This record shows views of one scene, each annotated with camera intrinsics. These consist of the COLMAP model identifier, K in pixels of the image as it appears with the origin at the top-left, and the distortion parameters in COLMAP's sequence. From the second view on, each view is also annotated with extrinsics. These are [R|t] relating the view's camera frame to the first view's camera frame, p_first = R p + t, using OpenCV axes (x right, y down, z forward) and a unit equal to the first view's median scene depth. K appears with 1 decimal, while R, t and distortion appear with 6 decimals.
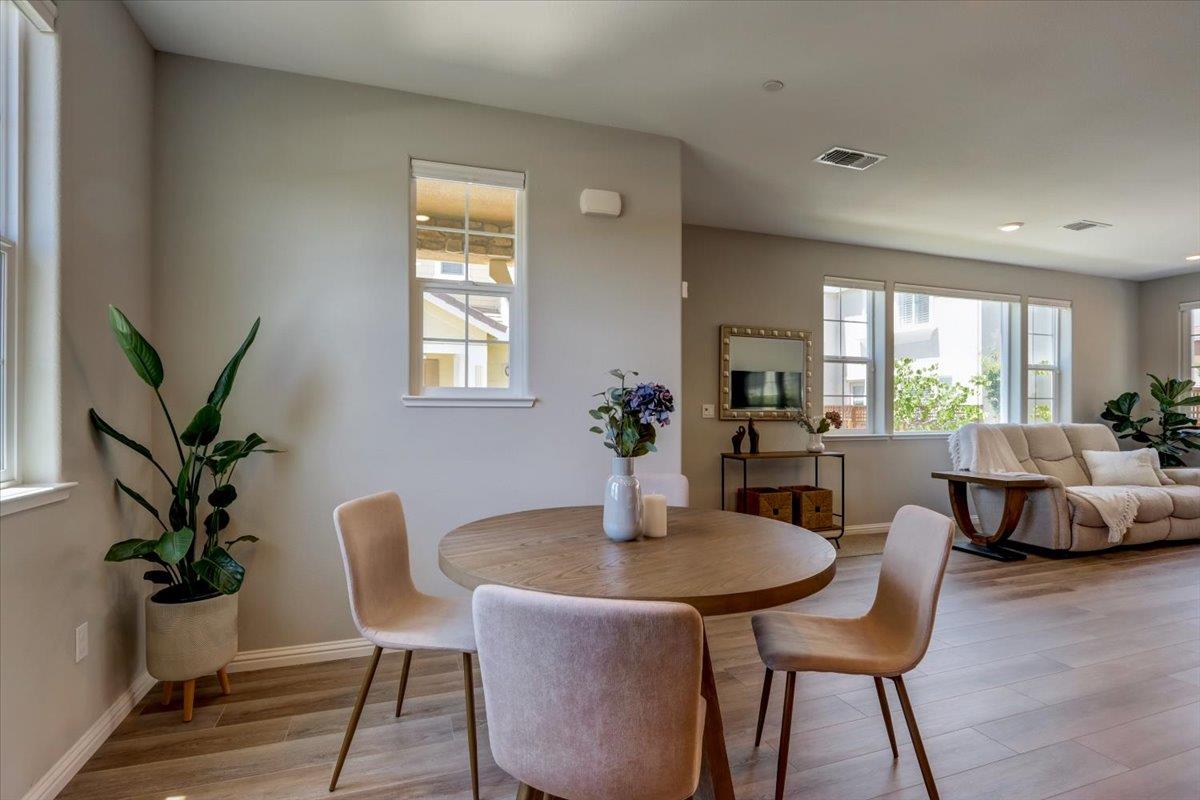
lens RADIAL K [[556.4, 0, 618.8], [0, 556.4, 405.4], [0, 0, 1]] dist [-0.014618, 0.000264]
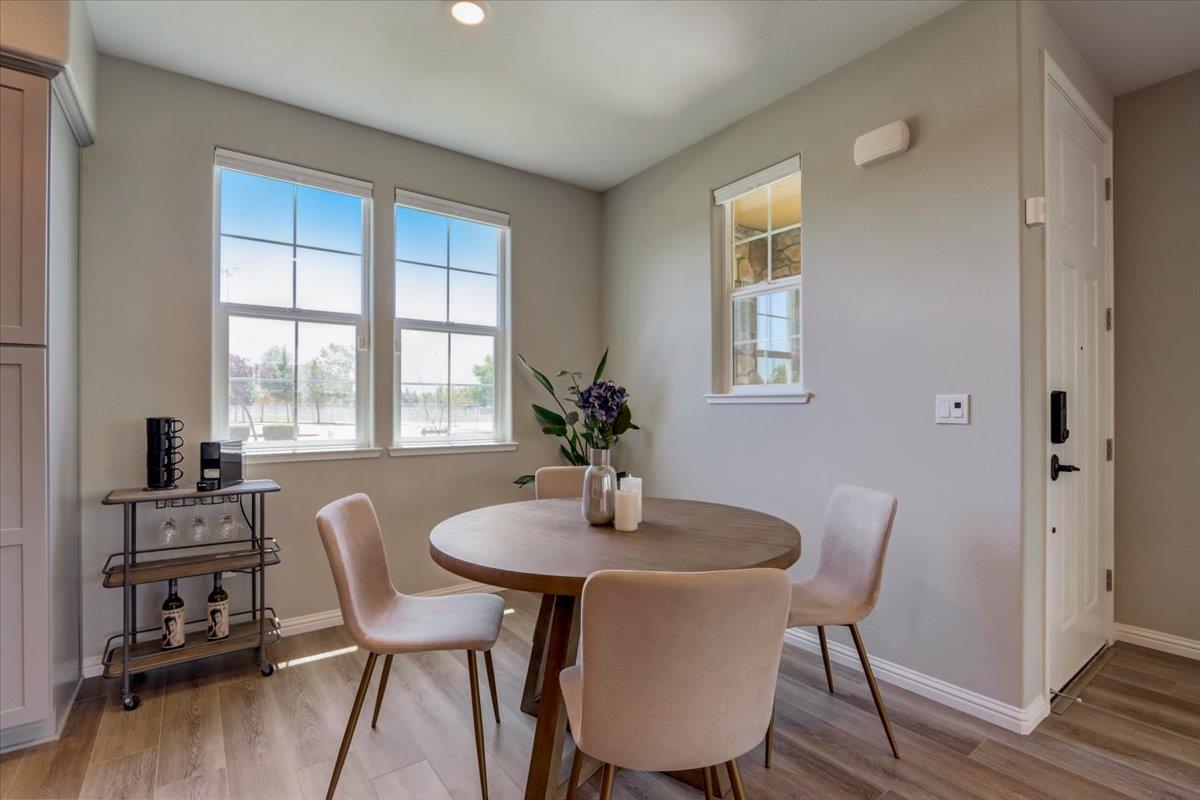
lens RADIAL K [[556.3, 0, 603.3], [0, 556.3, 406.6], [0, 0, 1]] dist [-0.013802, -0.000335]
pose [[0.289879, -0.002415, -0.957060, 0.362281], [0.008783, 0.999961, 0.000137, 0.003451], [0.957023, -0.008446, 0.289889, 0.232743]]
